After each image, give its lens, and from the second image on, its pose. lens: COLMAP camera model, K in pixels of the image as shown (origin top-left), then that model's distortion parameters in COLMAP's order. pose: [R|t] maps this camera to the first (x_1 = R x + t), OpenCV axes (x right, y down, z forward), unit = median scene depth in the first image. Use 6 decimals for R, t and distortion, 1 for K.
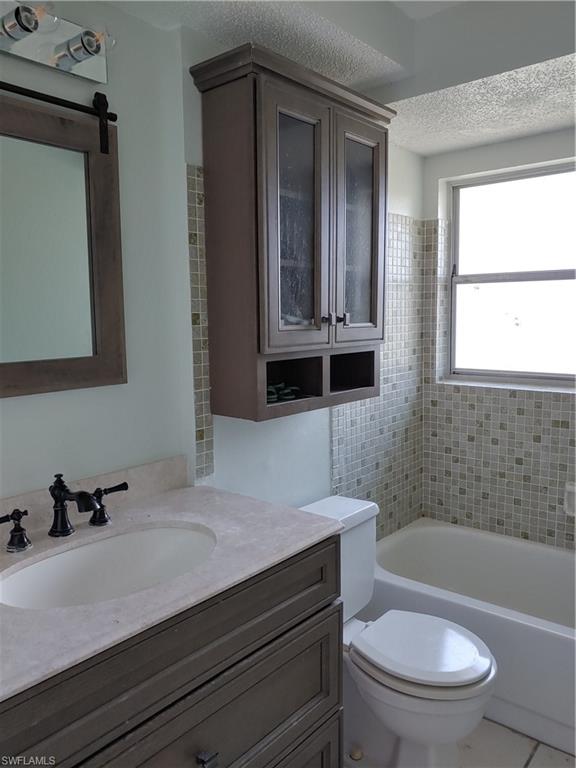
lens RADIAL K [[593.1, 0, 289.2], [0, 593.1, 380.9], [0, 0, 1]] dist [0.080263, -0.001160]
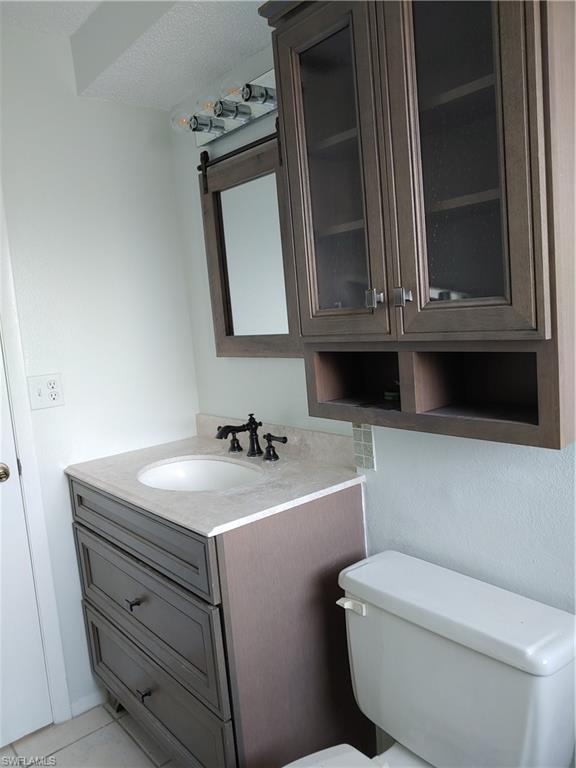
lens RADIAL K [[593.1, 0, 289.7], [0, 593.1, 385.6], [0, 0, 1]] dist [0.080263, -0.001160]
pose [[-0.179546, 0.152120, -0.971917, 0.901576], [-0.025408, 0.986925, 0.159162, -0.131158], [0.983421, 0.053271, -0.173333, 1.224642]]
